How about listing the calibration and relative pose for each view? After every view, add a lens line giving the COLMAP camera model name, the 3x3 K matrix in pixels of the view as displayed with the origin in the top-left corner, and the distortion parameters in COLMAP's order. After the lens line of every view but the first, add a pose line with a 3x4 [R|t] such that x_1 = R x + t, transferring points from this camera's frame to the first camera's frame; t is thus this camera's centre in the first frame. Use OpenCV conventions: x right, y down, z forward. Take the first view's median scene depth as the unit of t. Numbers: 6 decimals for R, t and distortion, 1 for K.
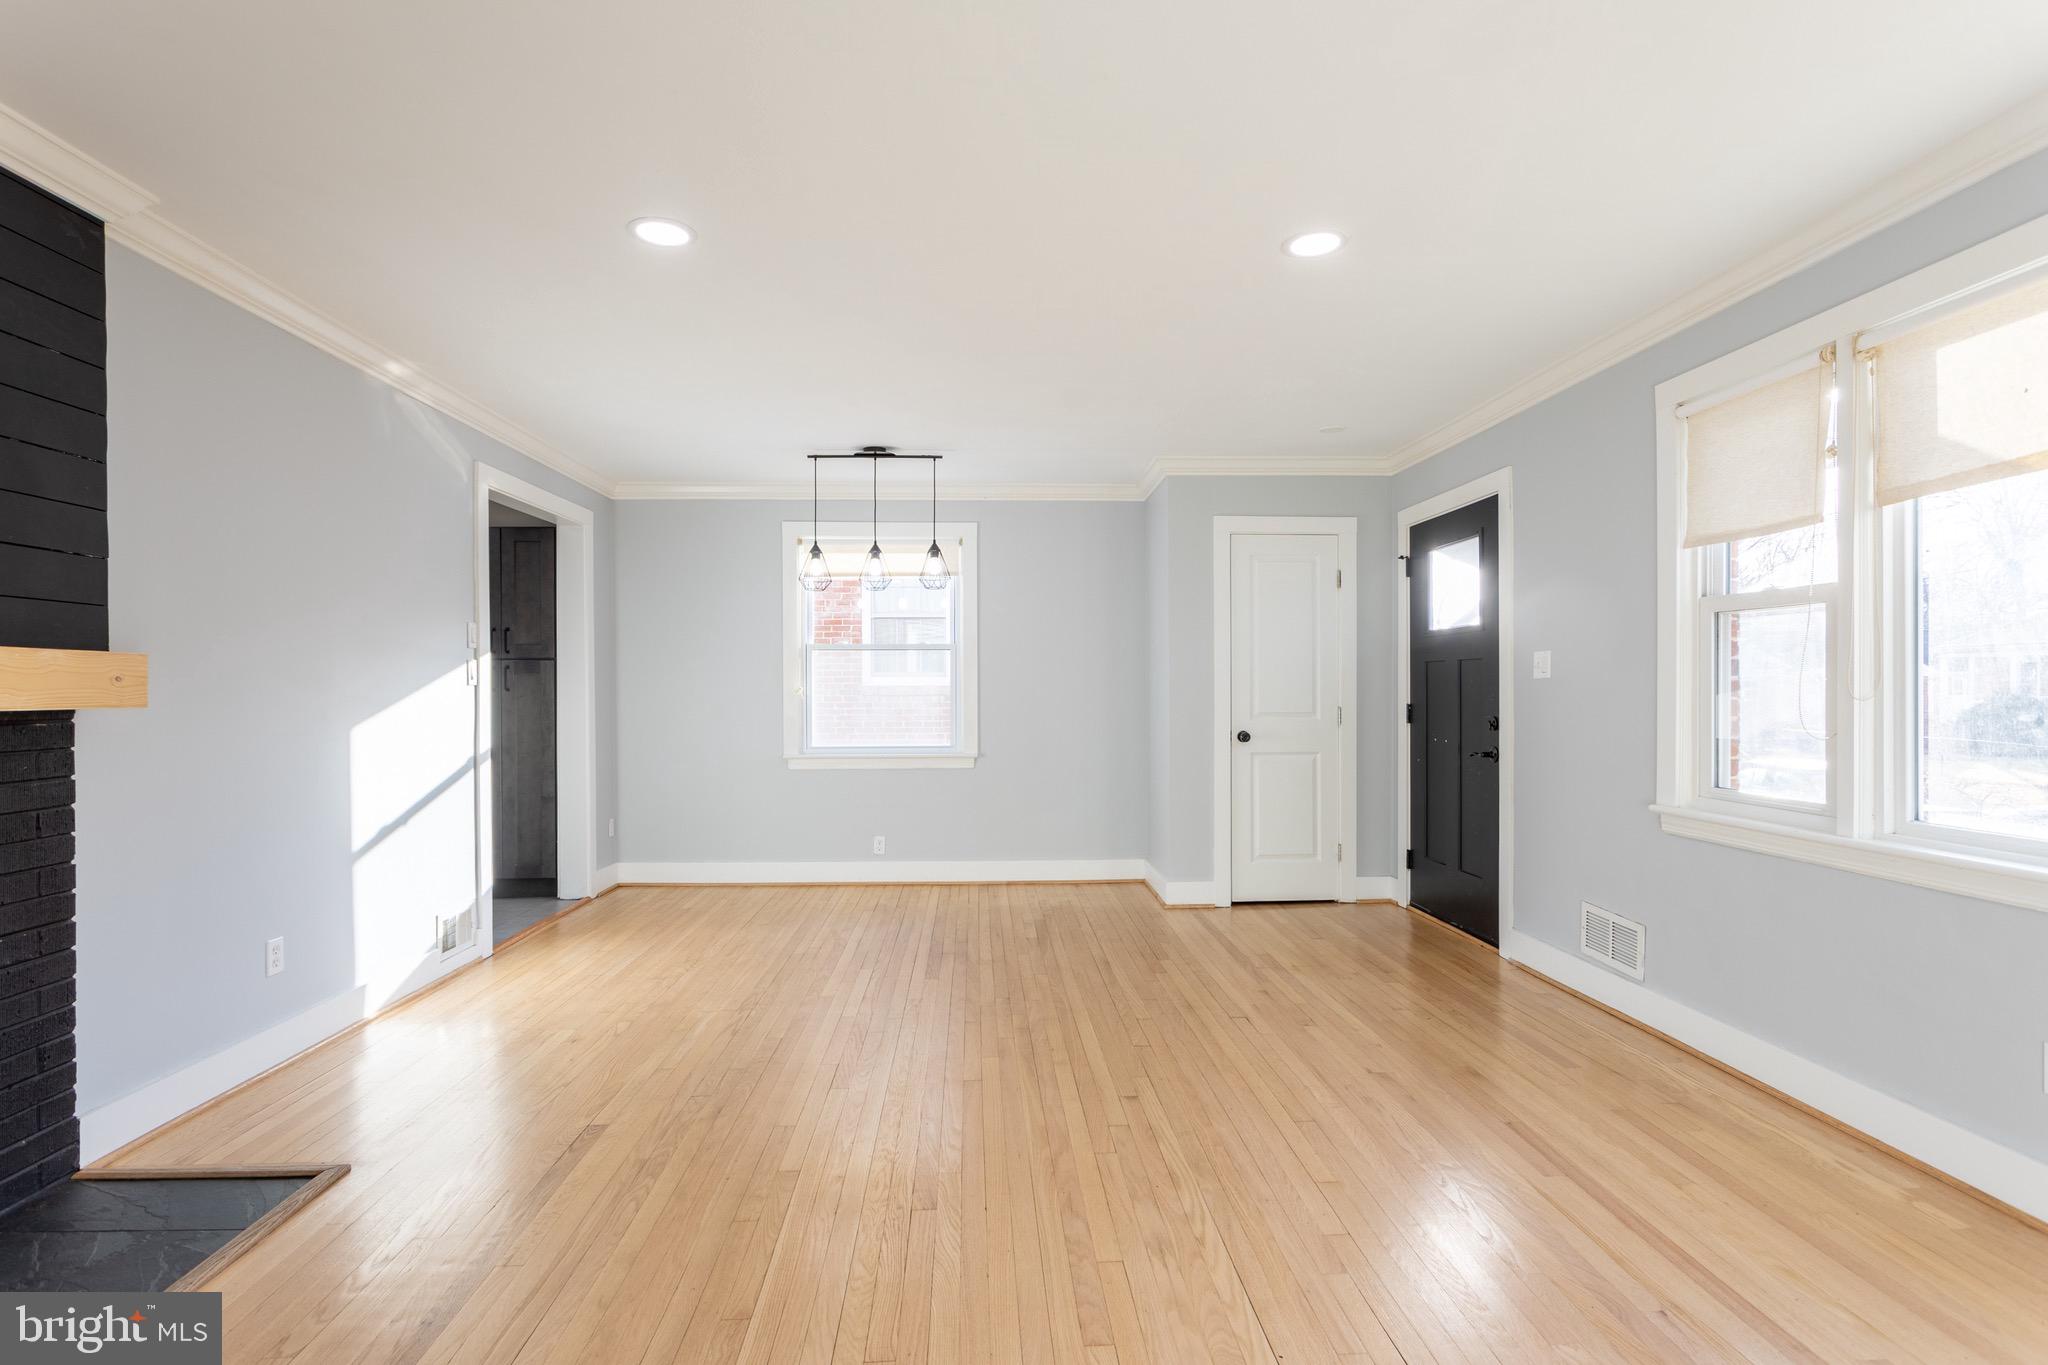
lens RADIAL K [[979.9, 0, 1026.6], [0, 979.9, 693.4], [0, 0, 1]] dist [-0.018486, 0.008193]
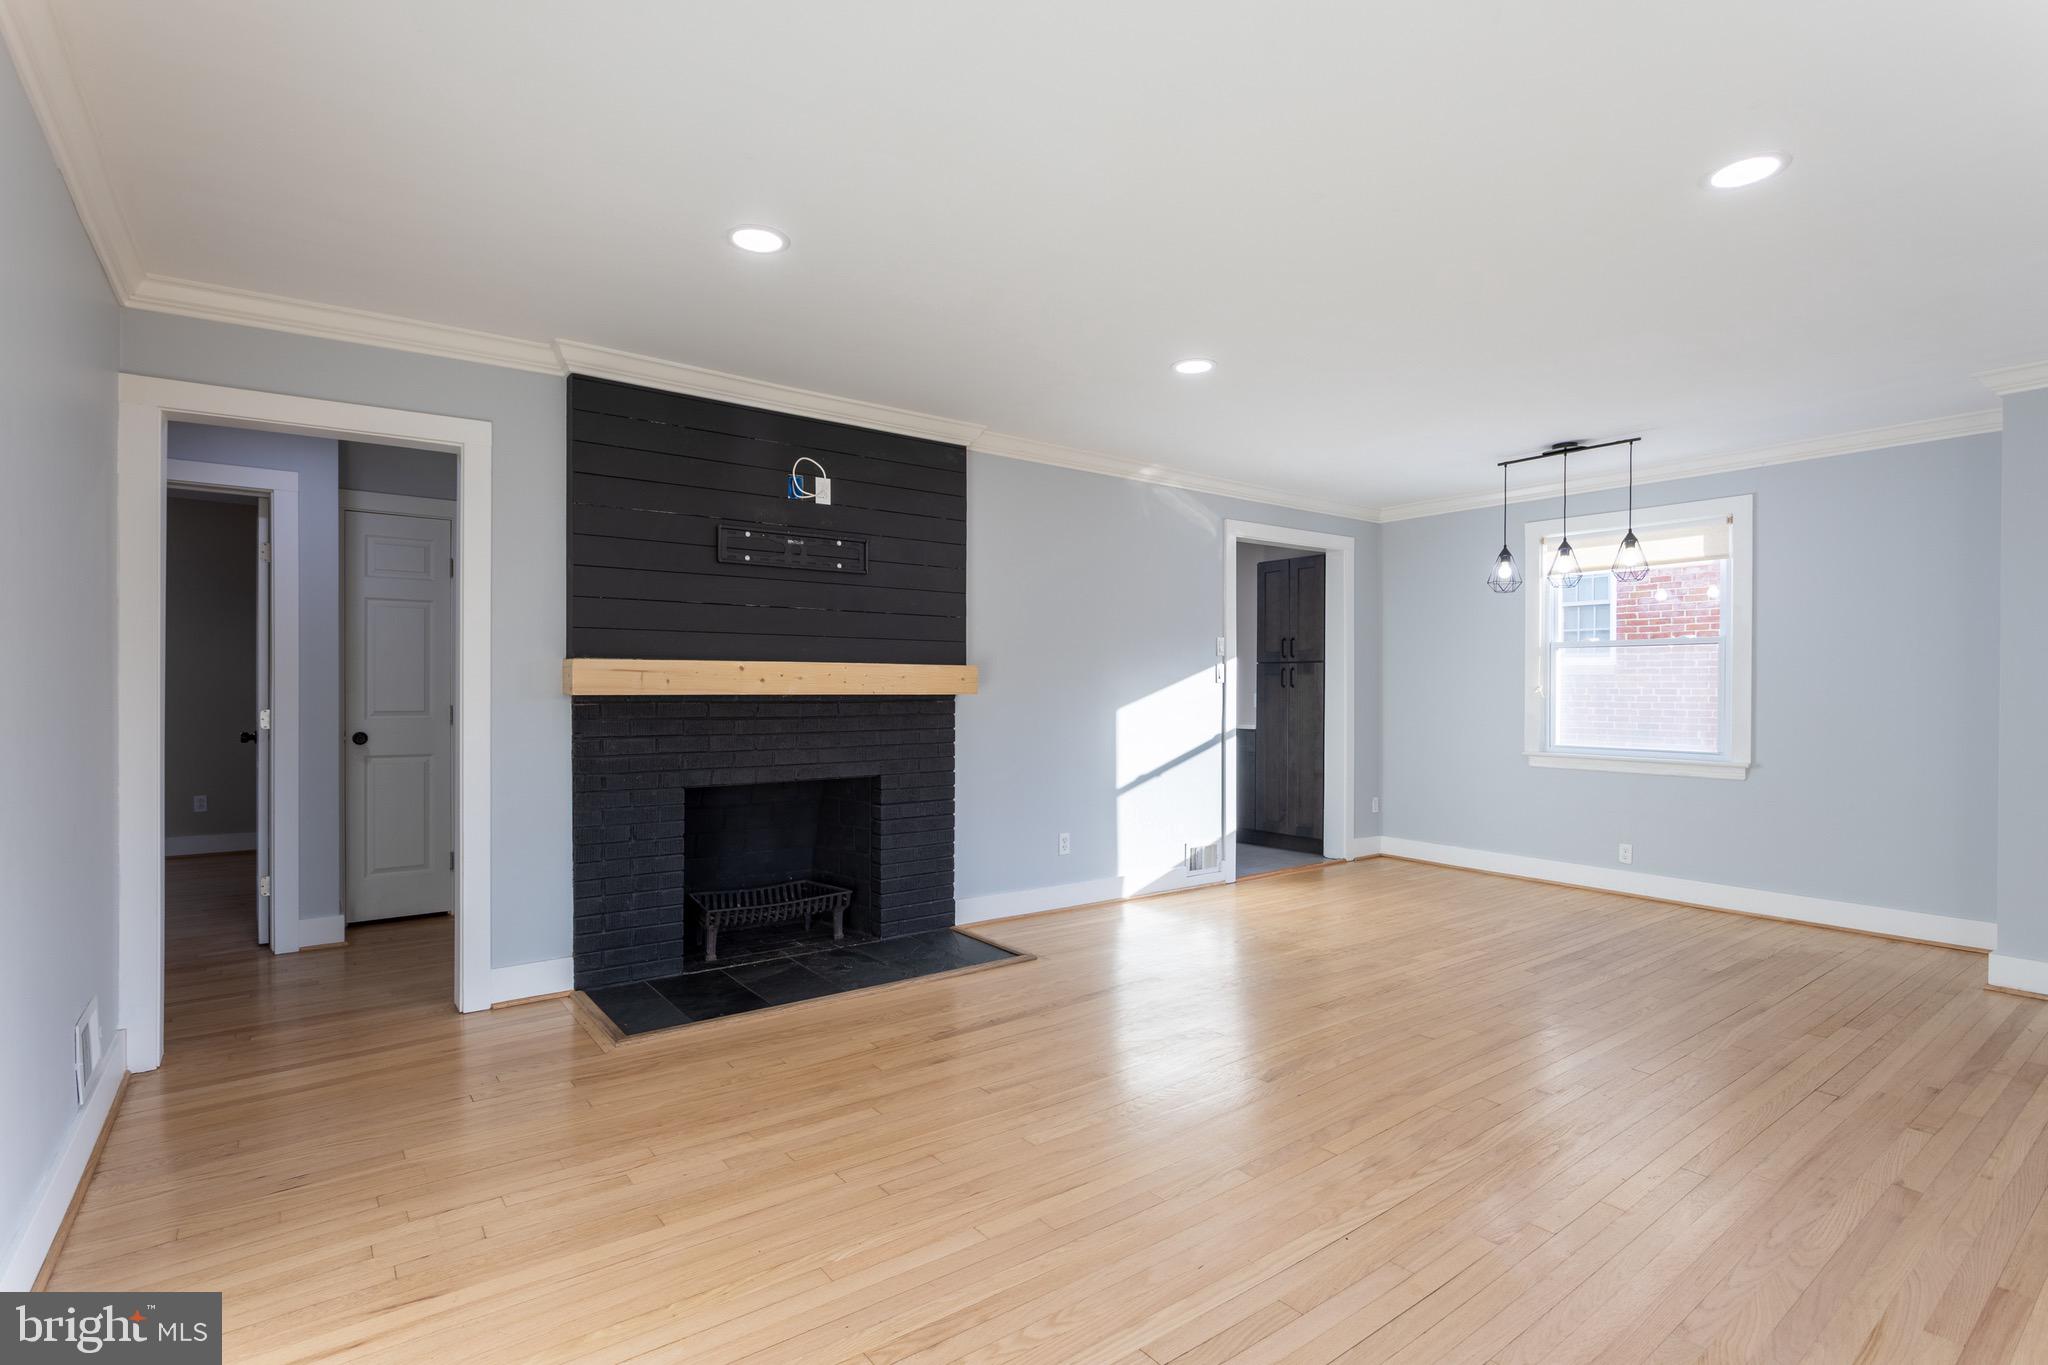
lens RADIAL K [[979.9, 0, 1023.3], [0, 979.9, 694.8], [0, 0, 1]] dist [-0.018486, 0.008193]
pose [[0.560120, 0.012085, -0.828323, 0.493903], [-0.008781, 0.999924, 0.008651, -0.000727], [0.828365, 0.002428, 0.560184, -0.005926]]
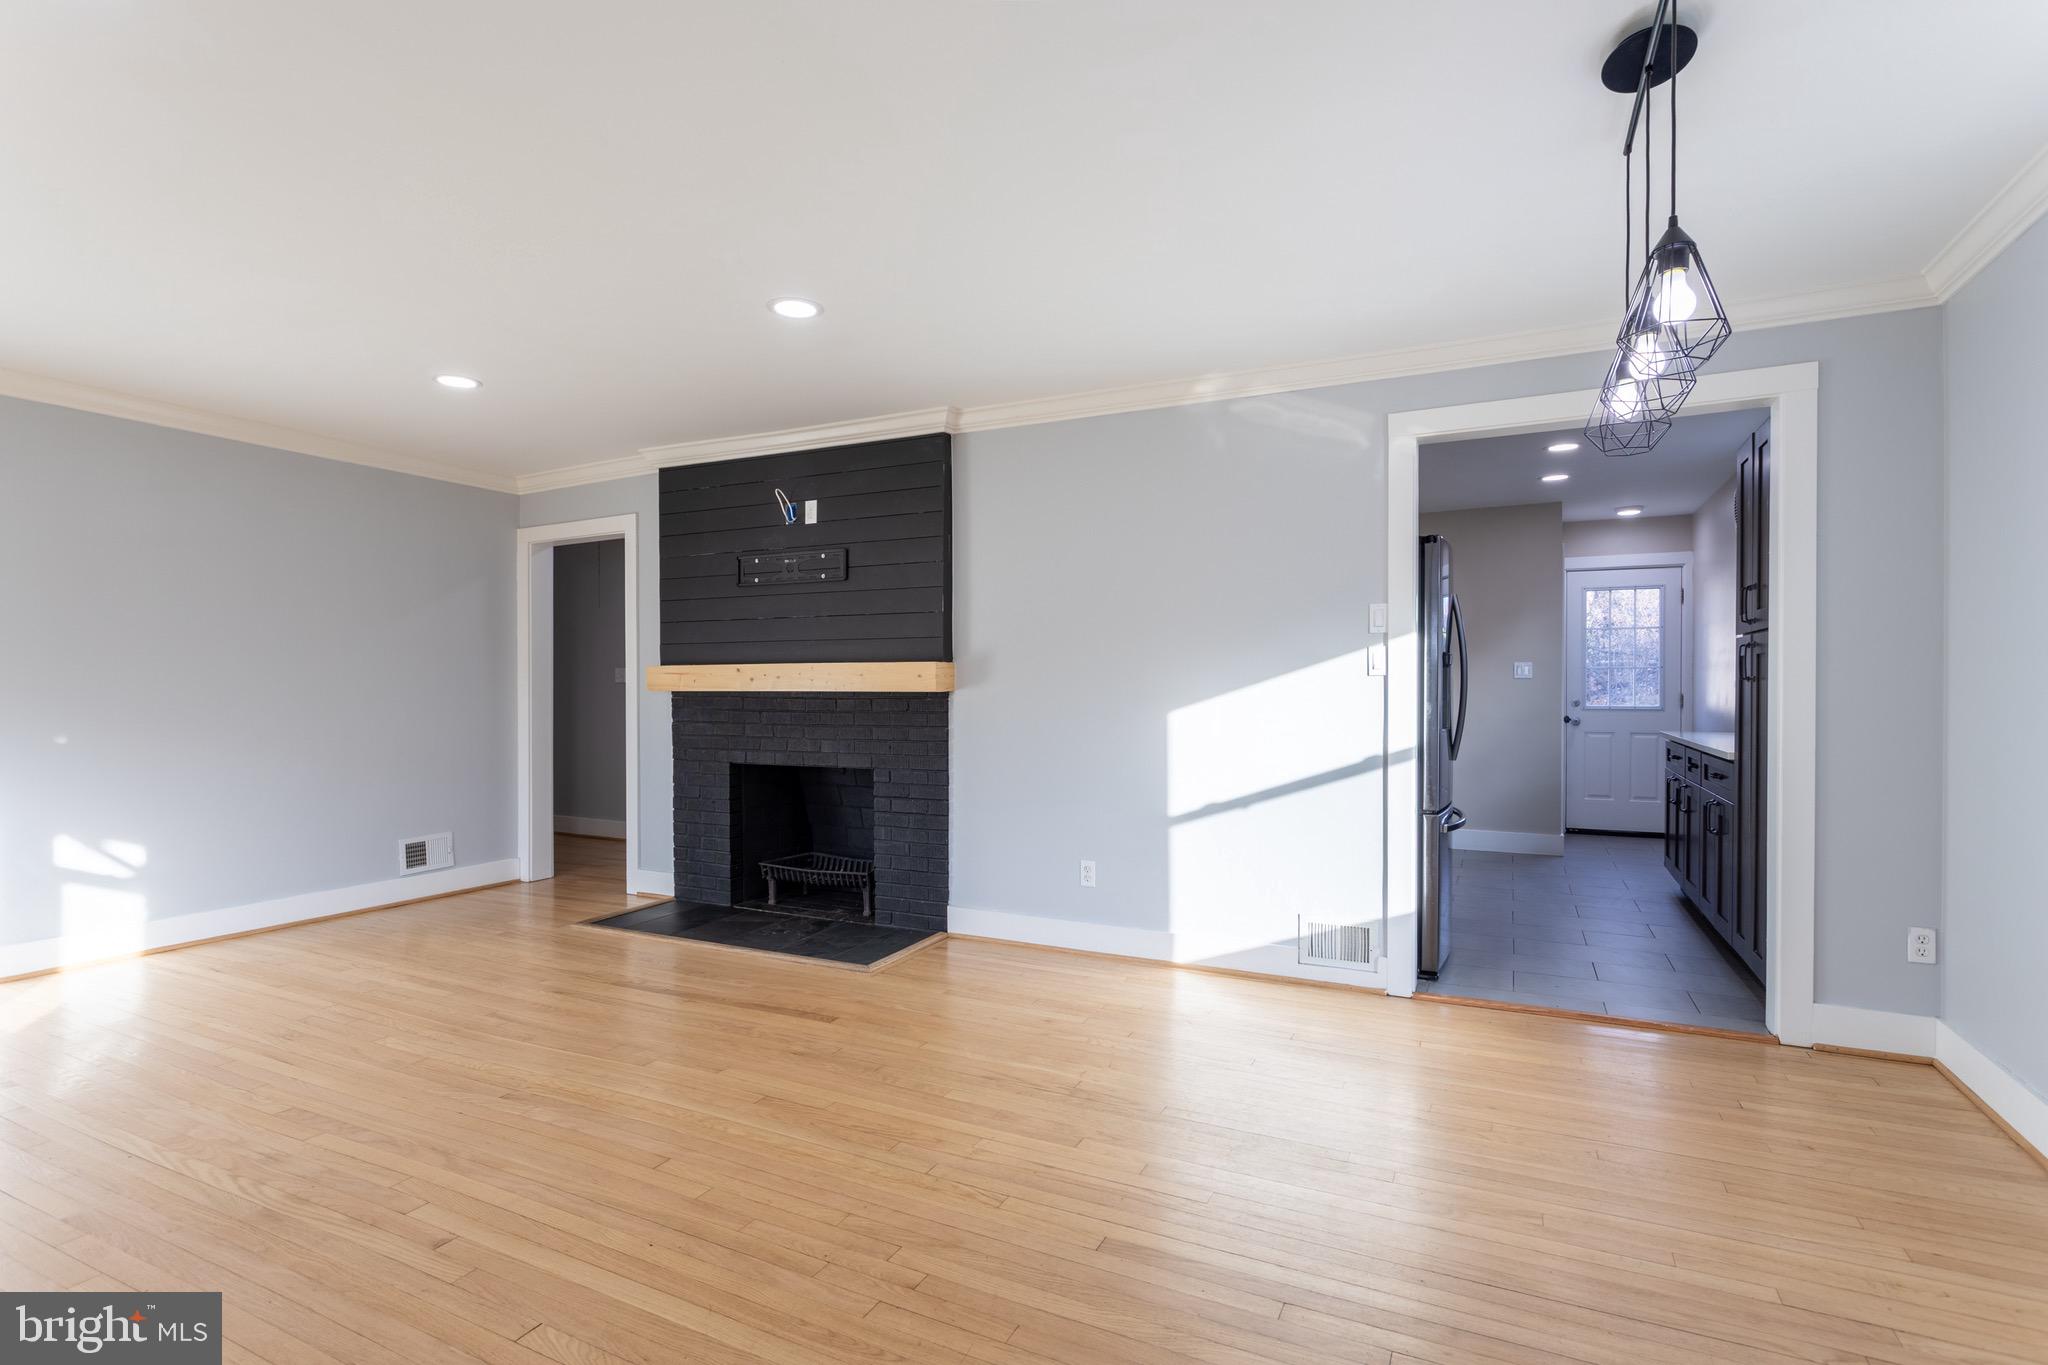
lens RADIAL K [[979.9, 0, 1033.4], [0, 979.9, 692.6], [0, 0, 1]] dist [-0.018486, 0.008193]
pose [[-0.484928, 0.012016, -0.874472, 0.406639], [0.000663, 0.999910, 0.013372, -0.004961], [0.874554, 0.005905, -0.484892, 1.354594]]
